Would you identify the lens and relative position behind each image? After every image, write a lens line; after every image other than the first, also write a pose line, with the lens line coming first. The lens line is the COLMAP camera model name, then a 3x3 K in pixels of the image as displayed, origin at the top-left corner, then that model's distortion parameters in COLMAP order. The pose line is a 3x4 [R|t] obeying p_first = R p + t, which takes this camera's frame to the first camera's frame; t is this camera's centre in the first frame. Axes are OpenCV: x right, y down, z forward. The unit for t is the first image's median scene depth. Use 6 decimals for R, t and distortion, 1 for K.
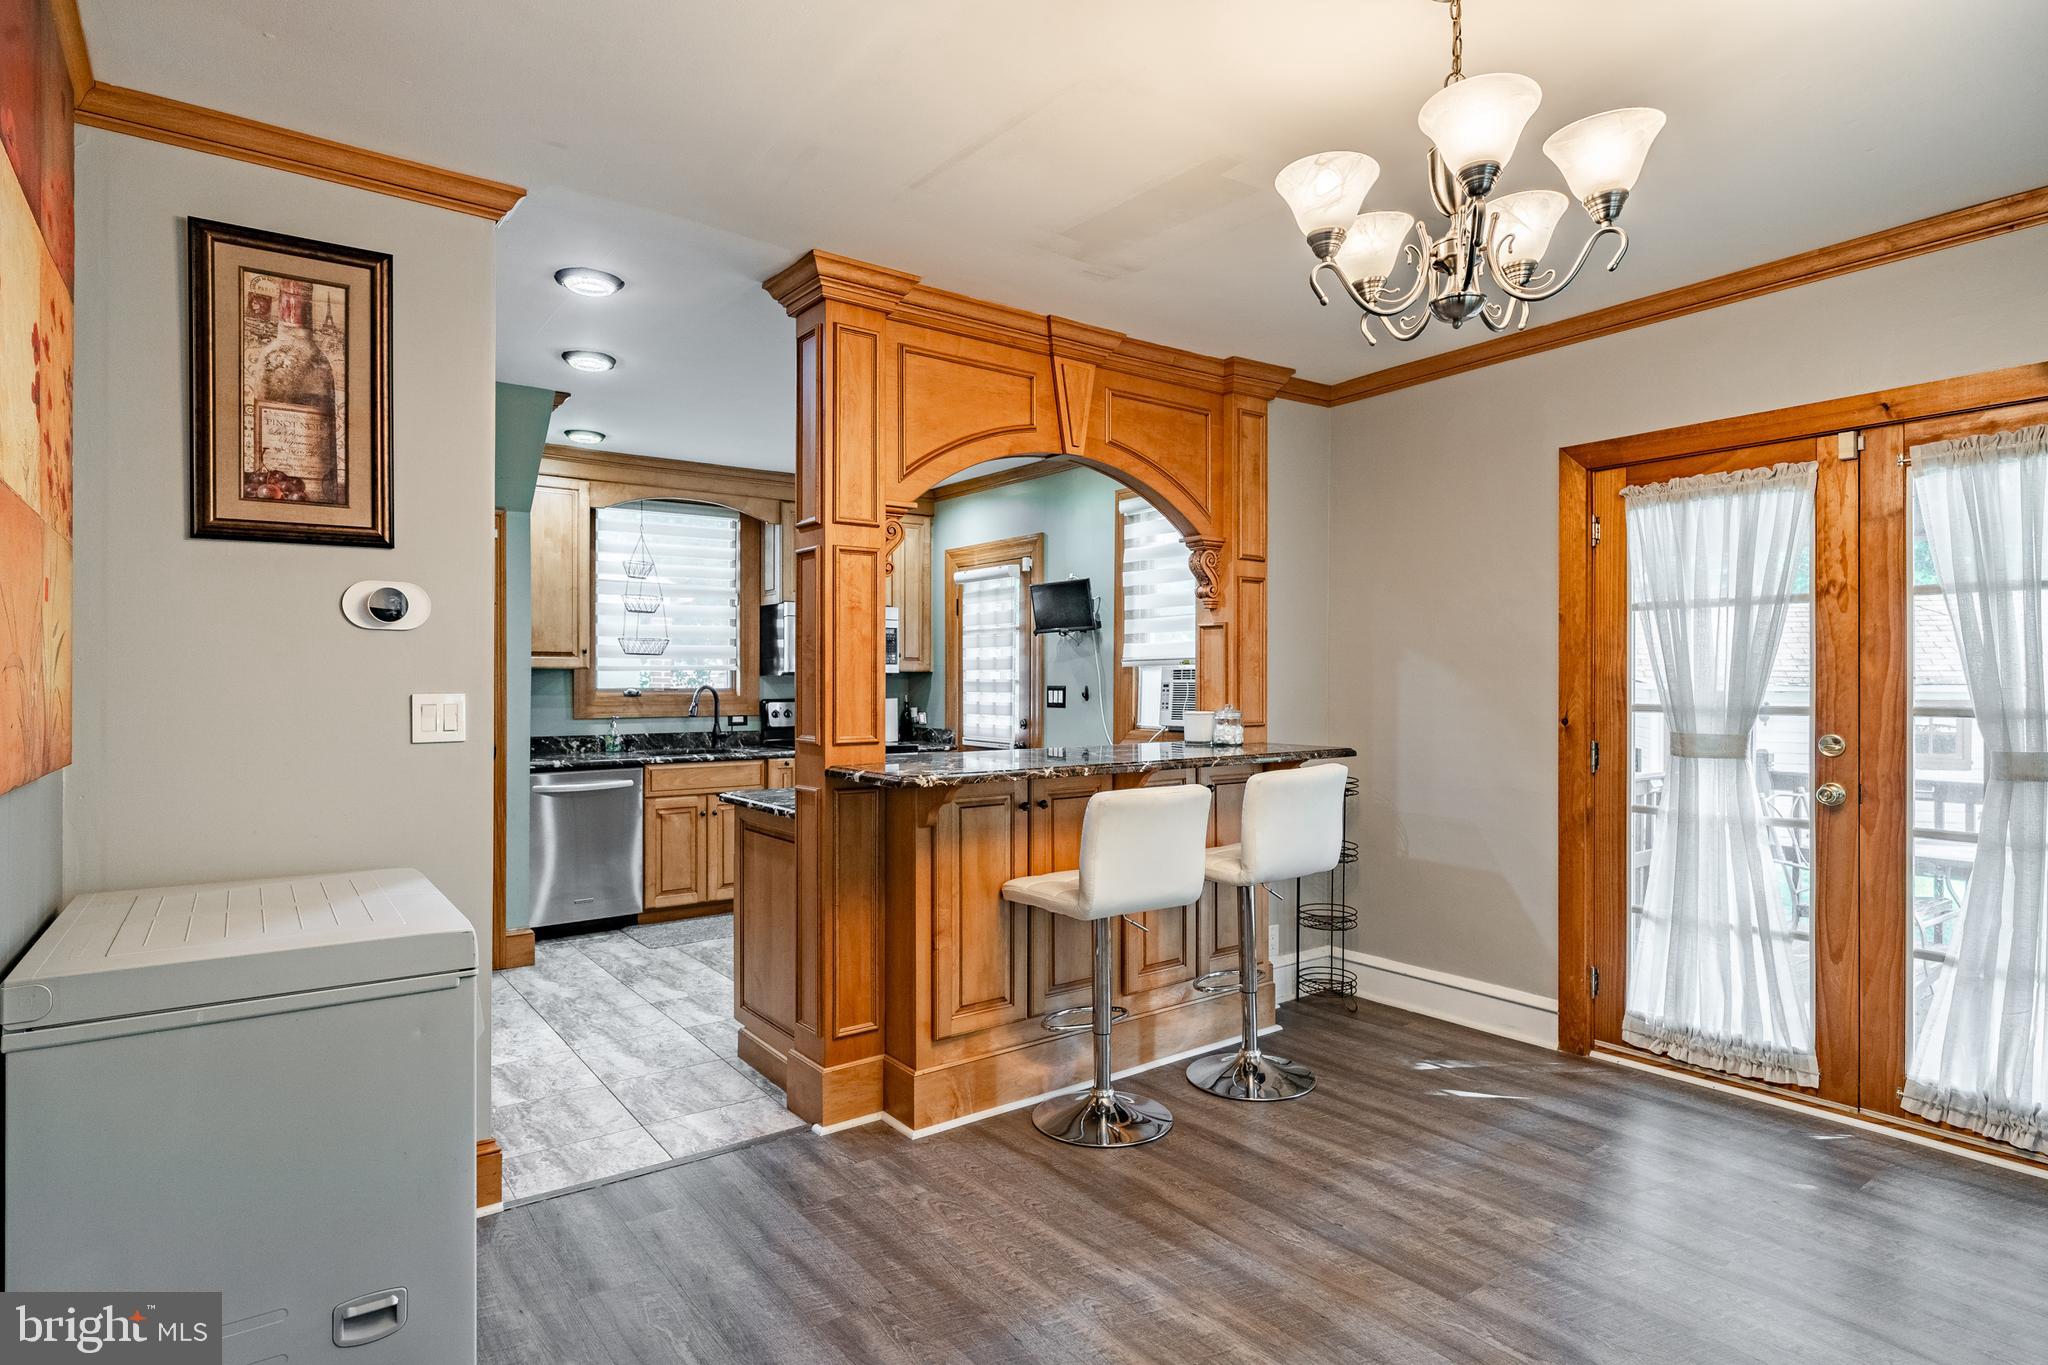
lens RADIAL K [[1070.4, 0, 1020.4], [0, 1070.4, 684.0], [0, 0, 1]] dist [0.002666, -0.000098]
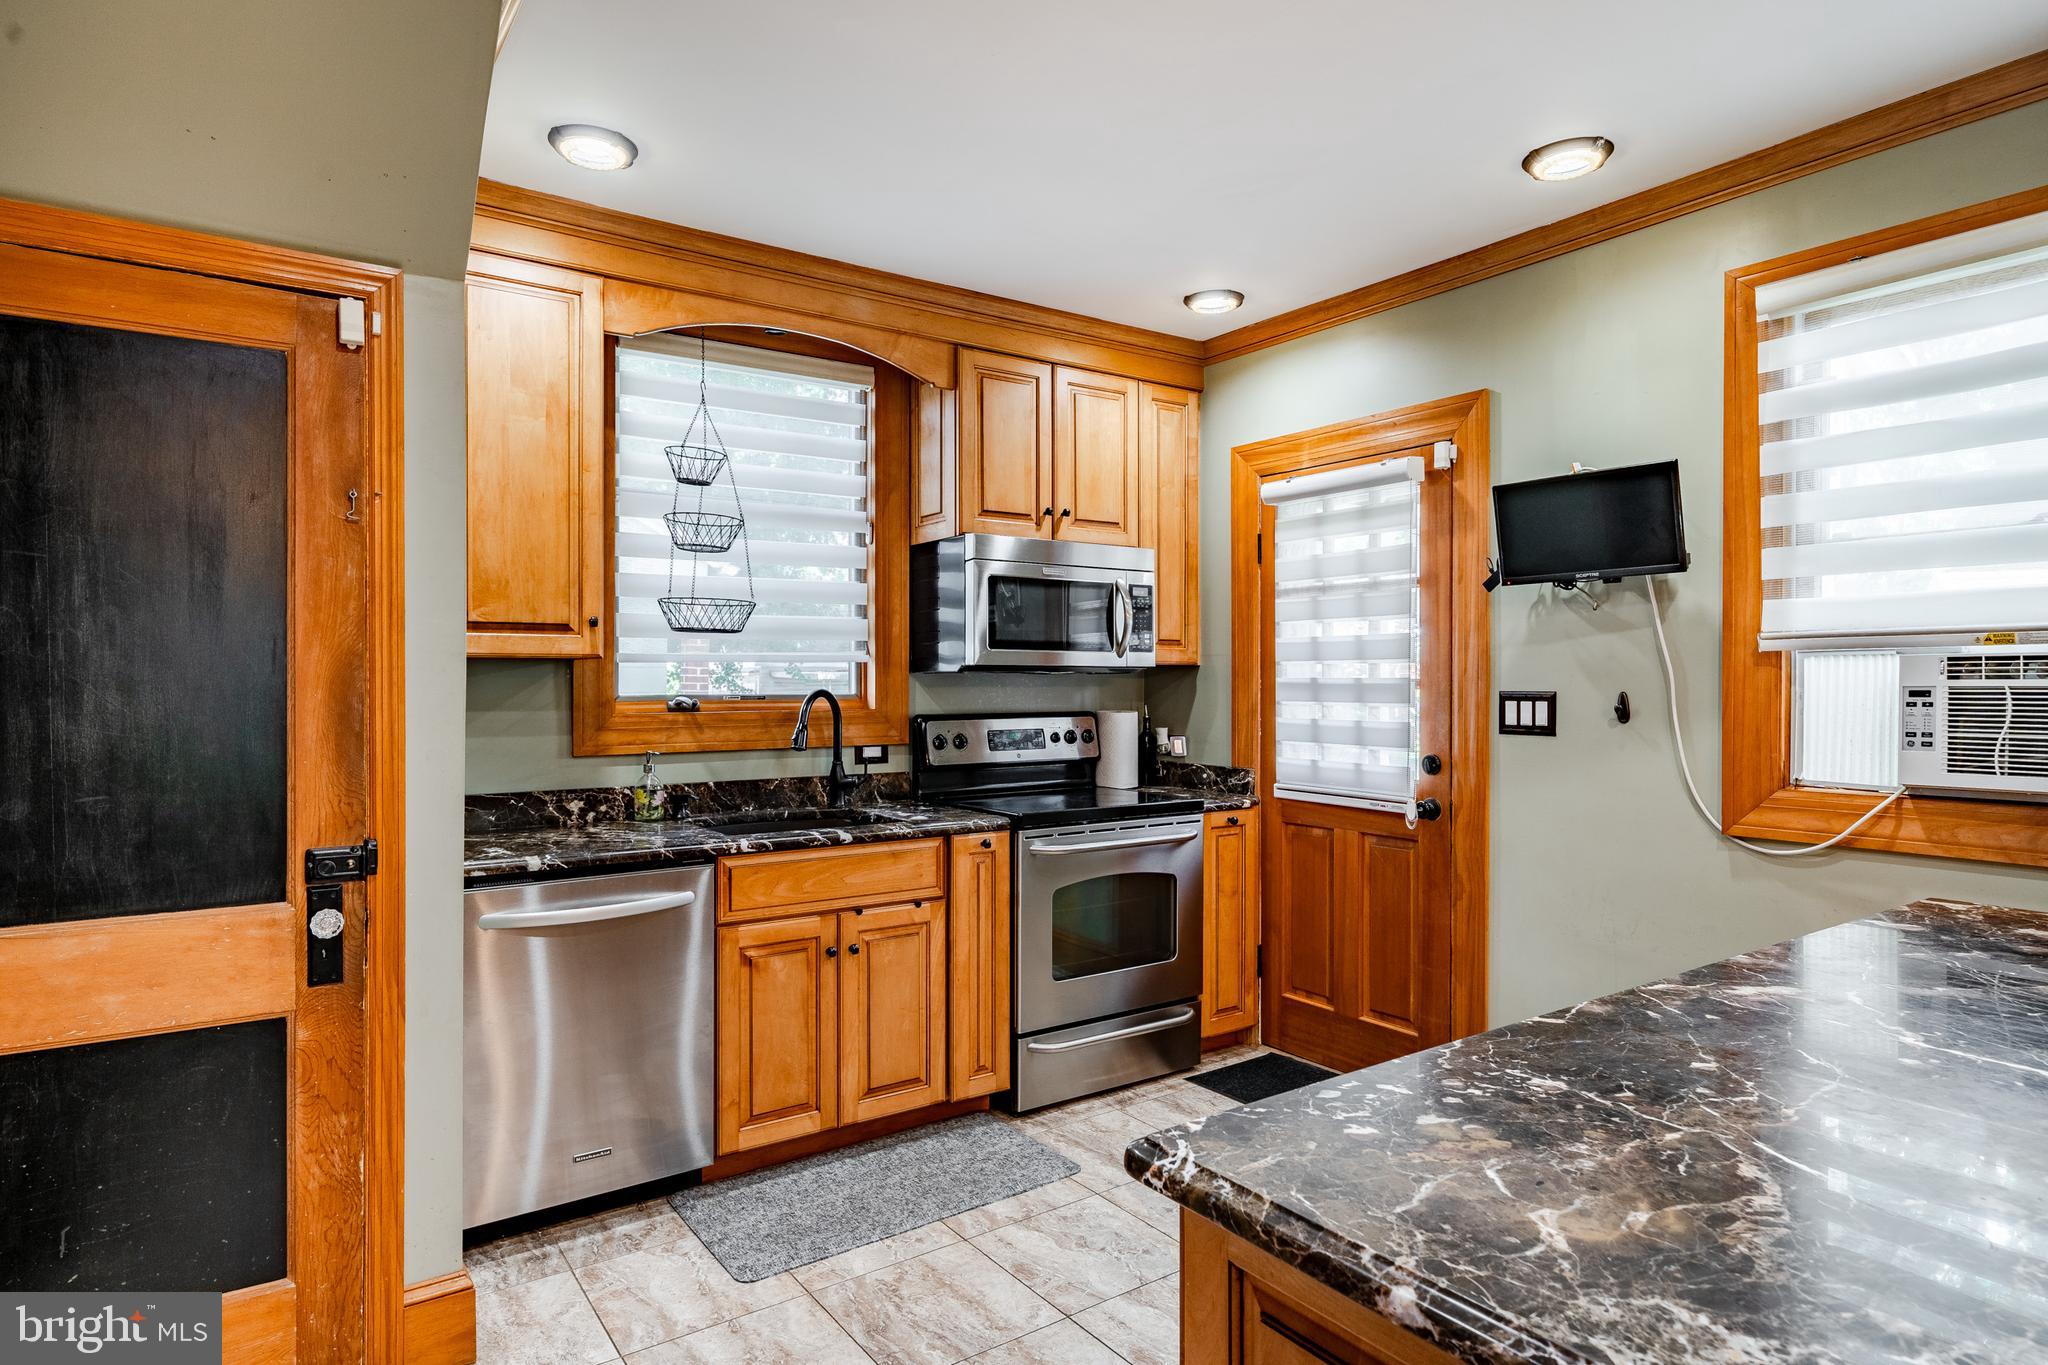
lens RADIAL K [[1136.5, 0, 1020.0], [0, 1136.5, 682.2], [0, 0, 1]] dist [0.000023, 0.001714]
pose [[0.999501, -0.000629, -0.031578, -0.261945], [0.000641, 1.000000, 0.000351, -0.004261], [0.031578, -0.000371, 0.999501, 0.650995]]
